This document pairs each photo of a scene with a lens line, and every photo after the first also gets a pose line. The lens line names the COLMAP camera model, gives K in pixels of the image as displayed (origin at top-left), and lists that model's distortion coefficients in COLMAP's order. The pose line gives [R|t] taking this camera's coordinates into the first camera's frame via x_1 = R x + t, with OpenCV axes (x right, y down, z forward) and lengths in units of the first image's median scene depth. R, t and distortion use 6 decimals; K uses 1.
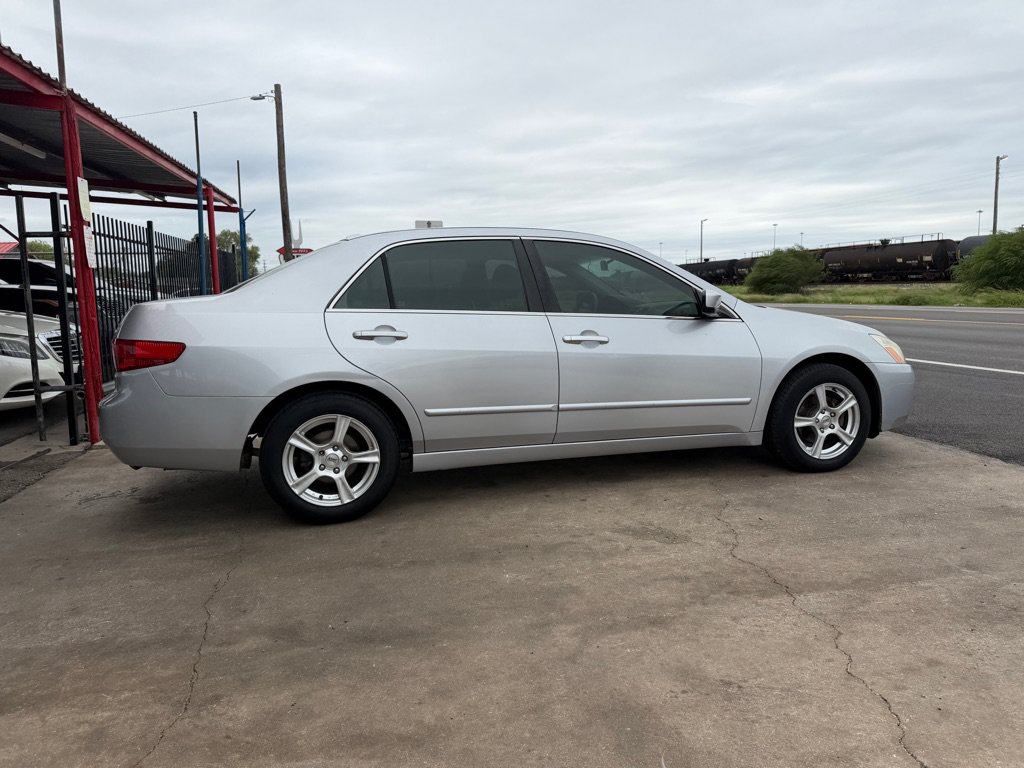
lens RADIAL K [[724.4, 0, 519.9], [0, 724.4, 376.4], [0, 0, 1]] dist [0.052843, -0.070528]
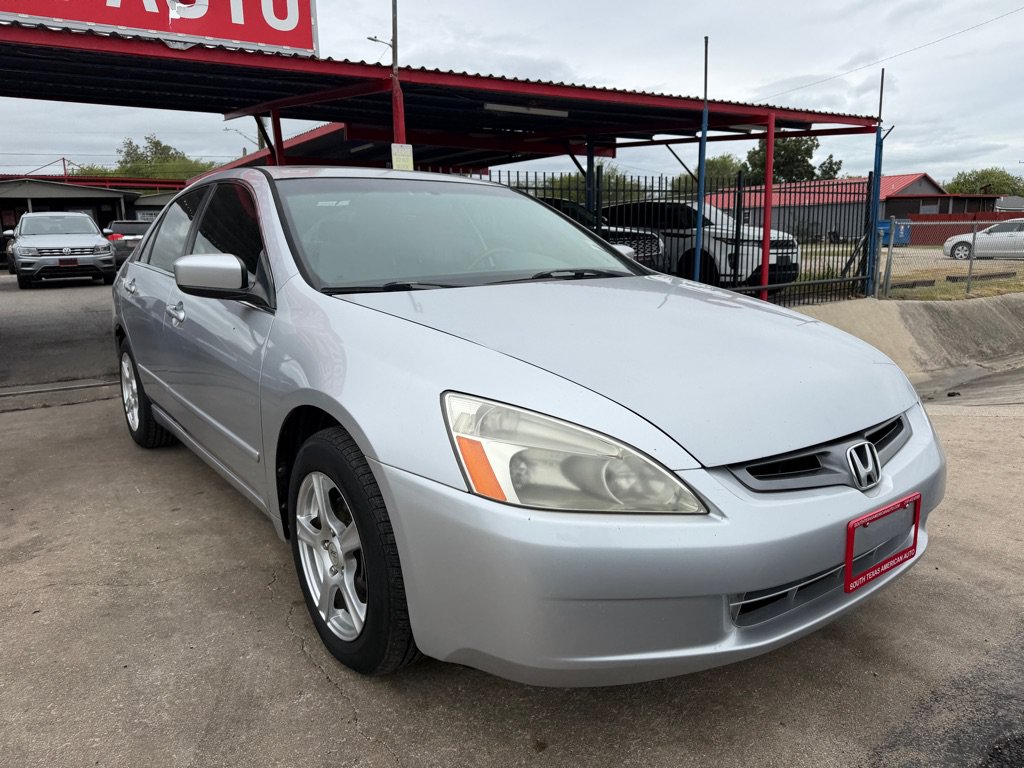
lens RADIAL K [[724.4, 0, 505.9], [0, 724.4, 373.2], [0, 0, 1]] dist [0.052843, -0.070528]
pose [[0.363217, 0.181852, -0.913785, 1.030722], [-0.096726, 0.982827, 0.157145, -0.158384], [0.926670, 0.031309, 0.374569, 1.120355]]
